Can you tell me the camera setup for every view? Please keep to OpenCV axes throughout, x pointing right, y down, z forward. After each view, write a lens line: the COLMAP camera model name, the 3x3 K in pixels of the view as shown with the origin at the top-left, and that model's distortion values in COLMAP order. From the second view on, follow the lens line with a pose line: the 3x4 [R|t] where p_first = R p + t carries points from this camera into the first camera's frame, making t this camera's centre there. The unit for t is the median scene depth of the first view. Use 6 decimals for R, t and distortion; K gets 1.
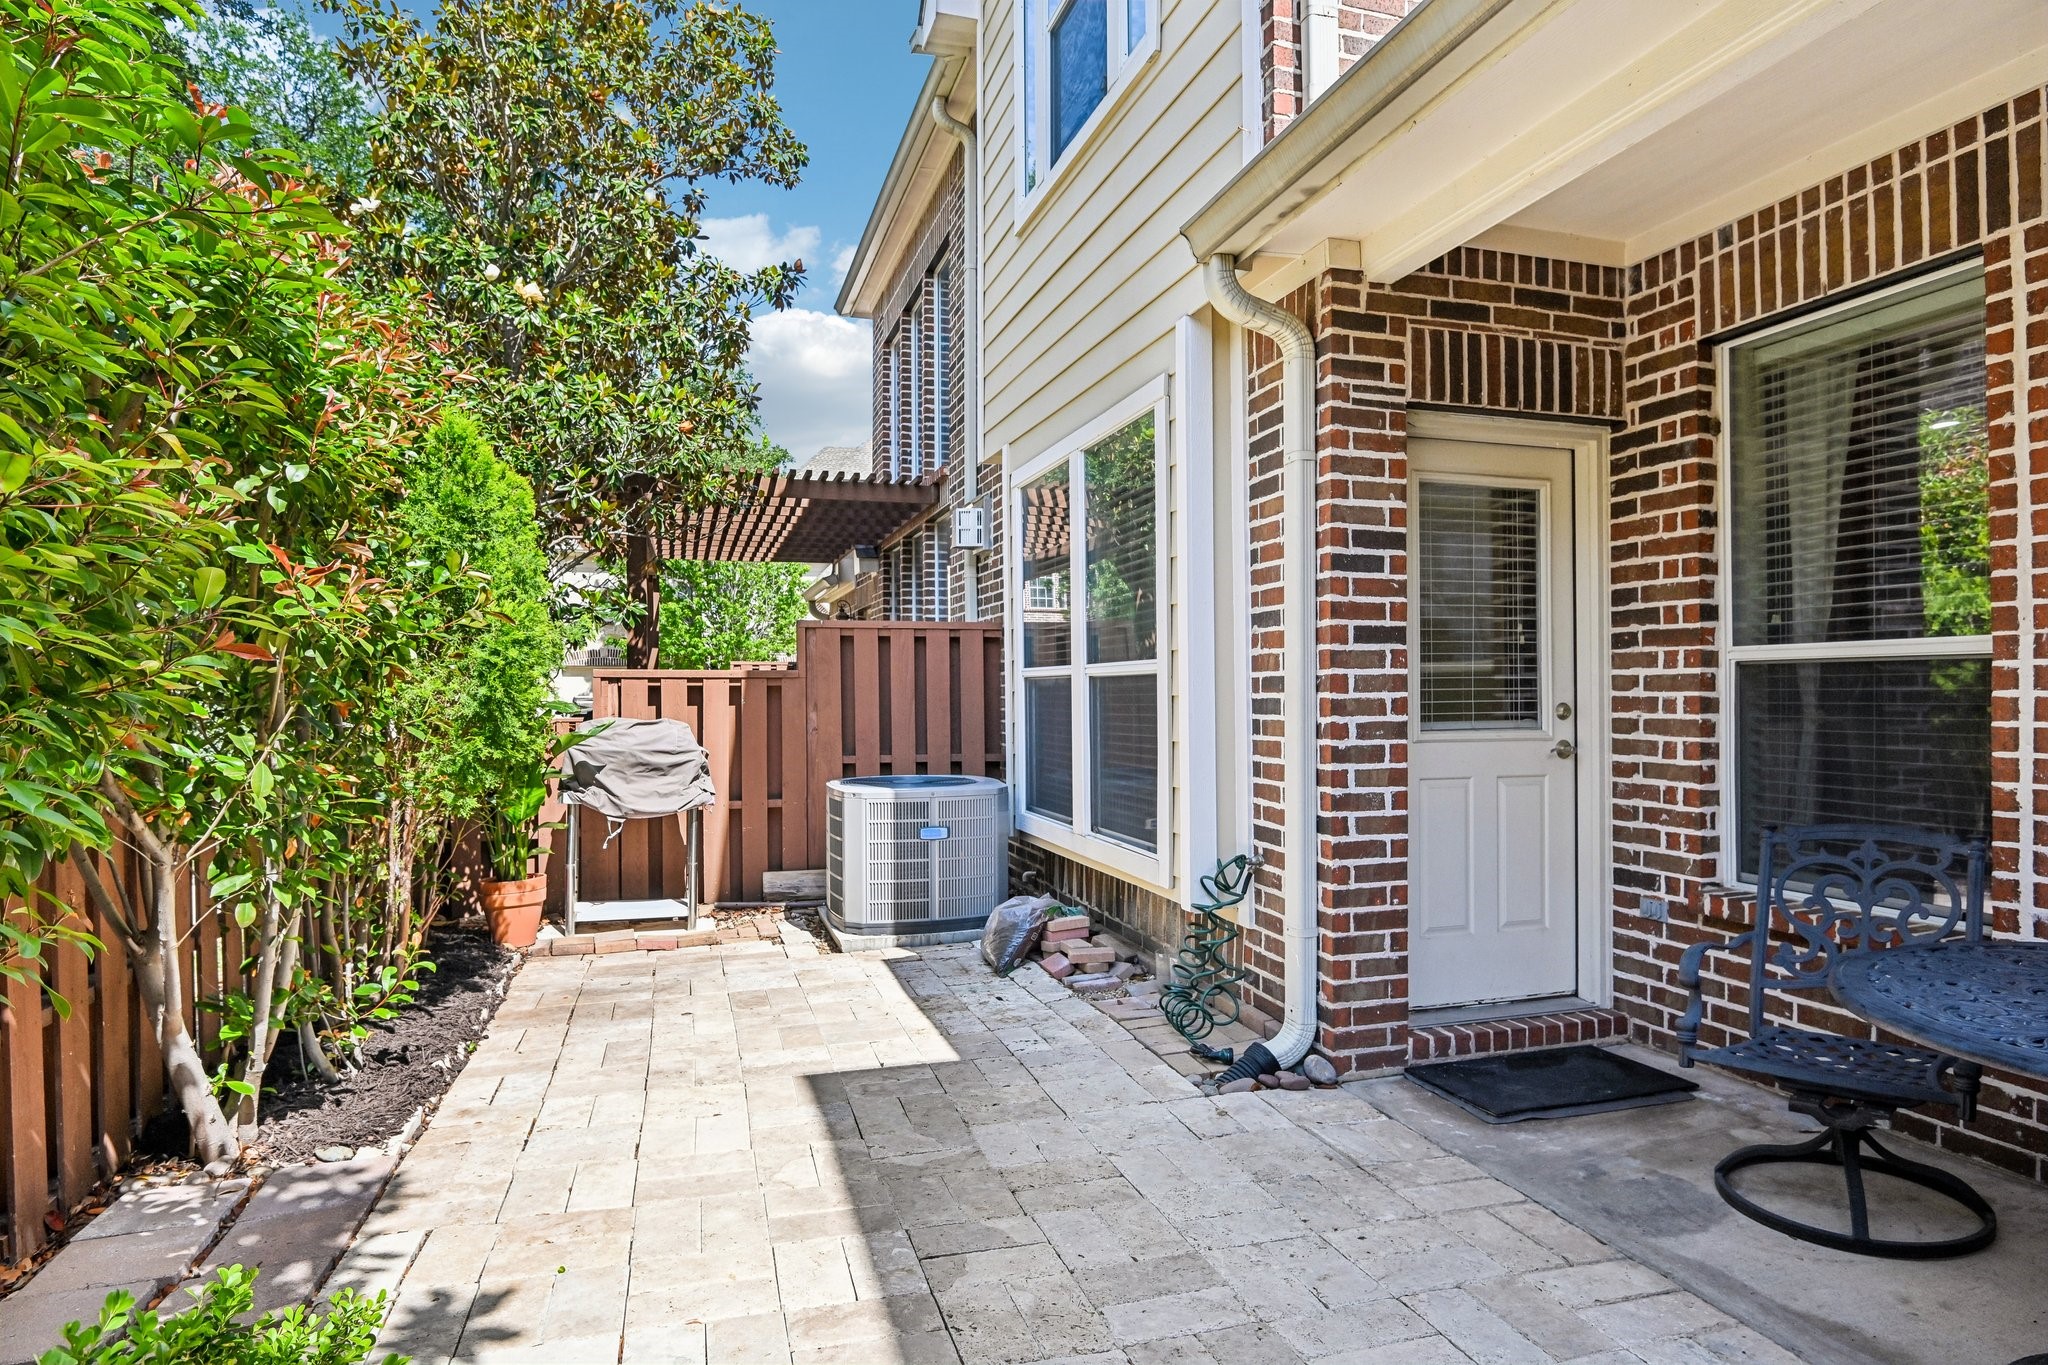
lens RADIAL K [[1178.1, 0, 1064.2], [0, 1178.1, 693.9], [0, 0, 1]] dist [0.004691, -0.000015]
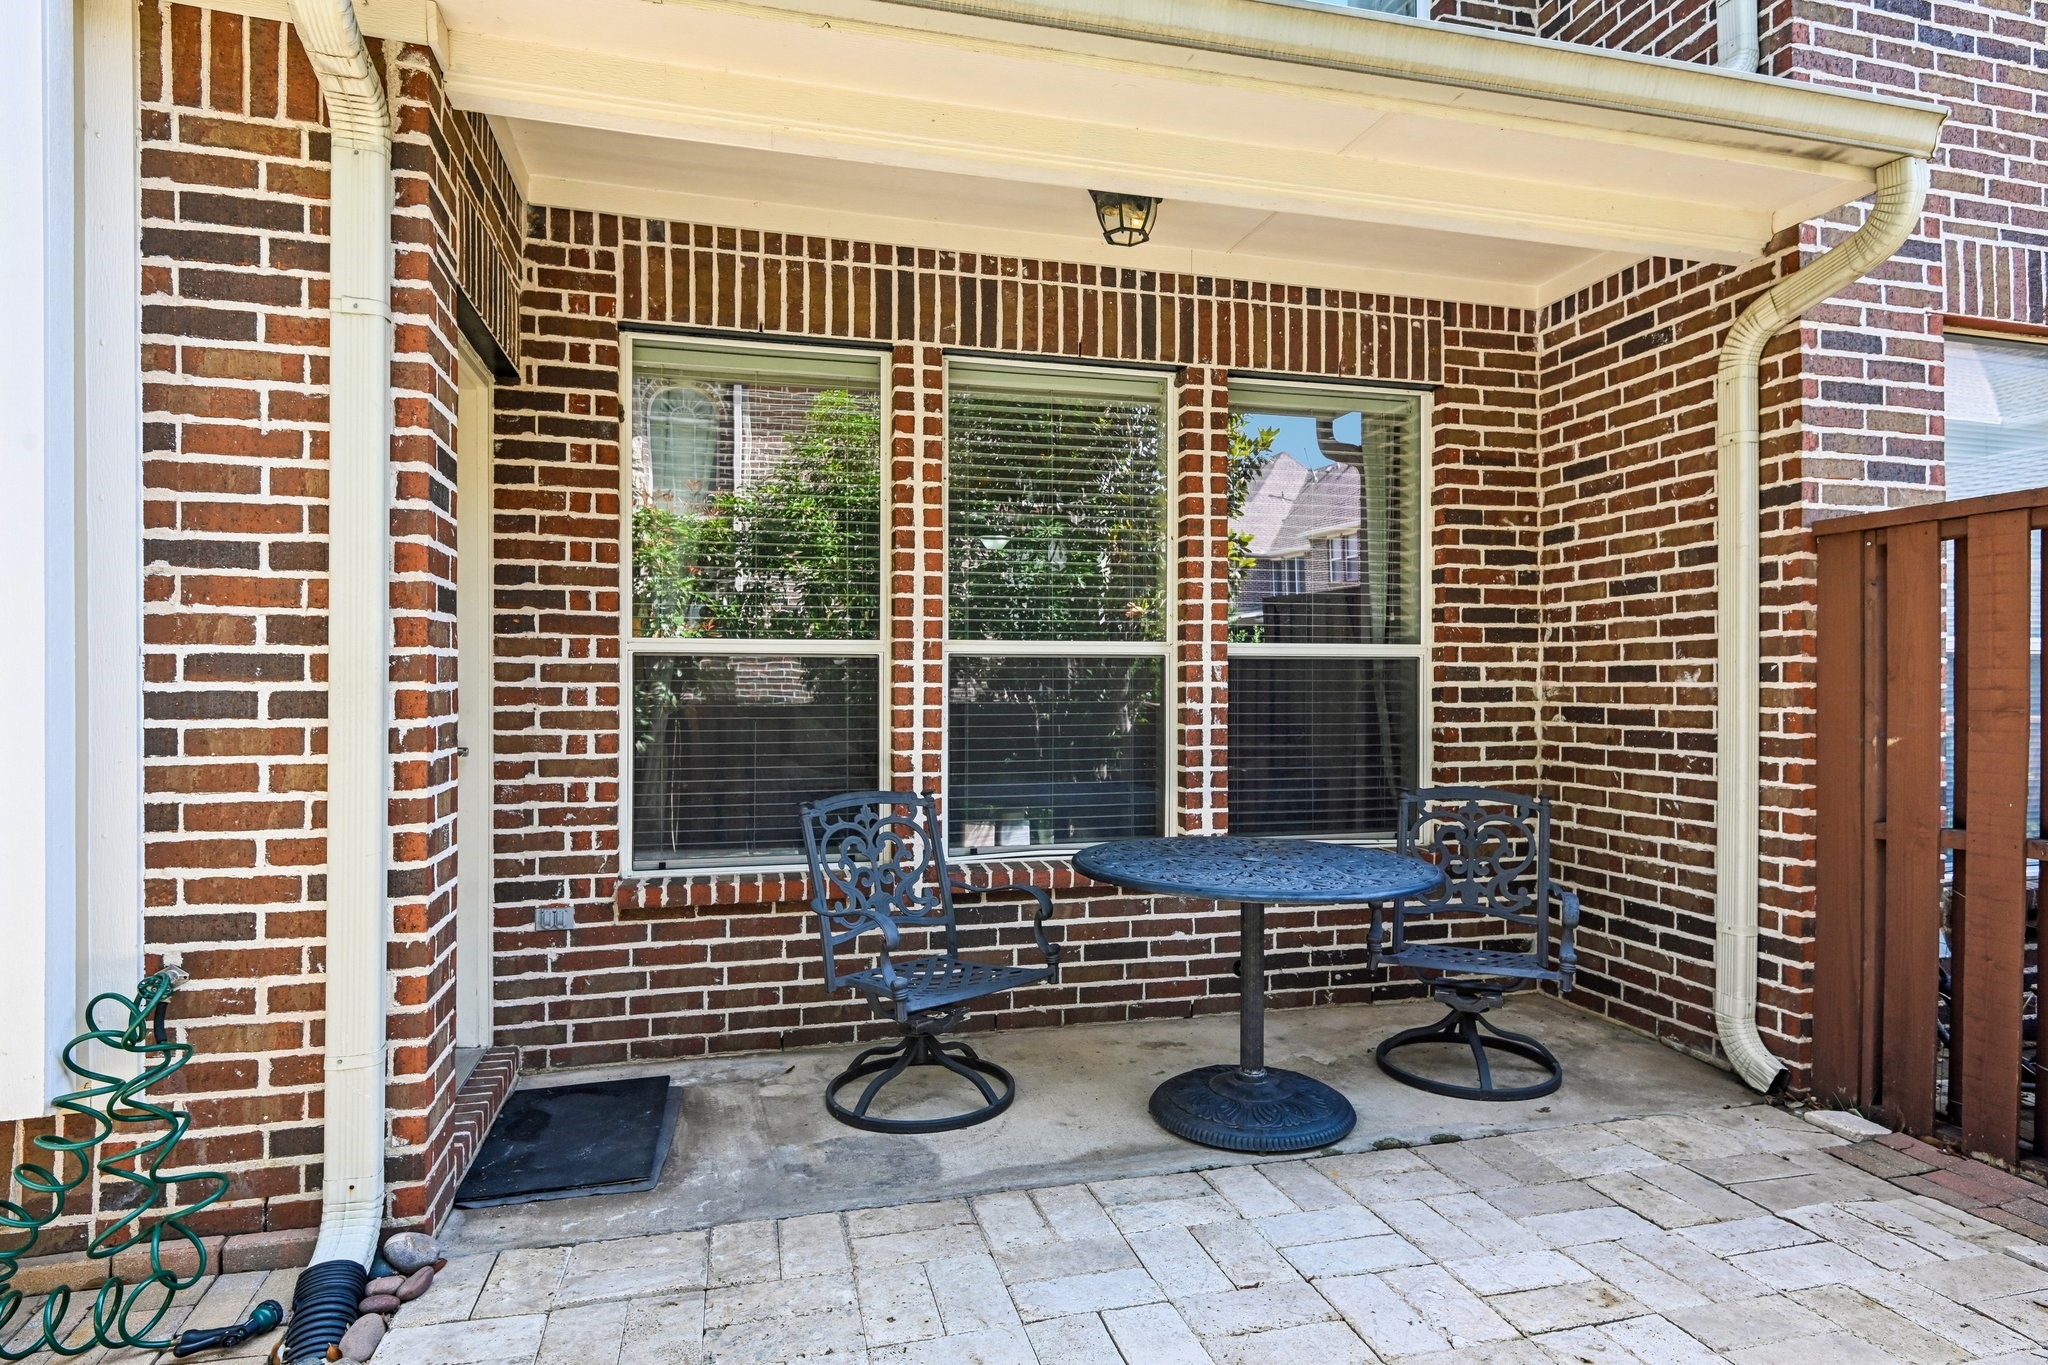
lens RADIAL K [[1178.1, 0, 1064.2], [0, 1178.1, 693.9], [0, 0, 1]] dist [0.004691, -0.000015]
pose [[0.040196, -0.007060, 0.999167, -0.408220], [-0.002029, 0.999972, 0.007148, -0.000062], [-0.999190, -0.002314, 0.040181, 0.575892]]
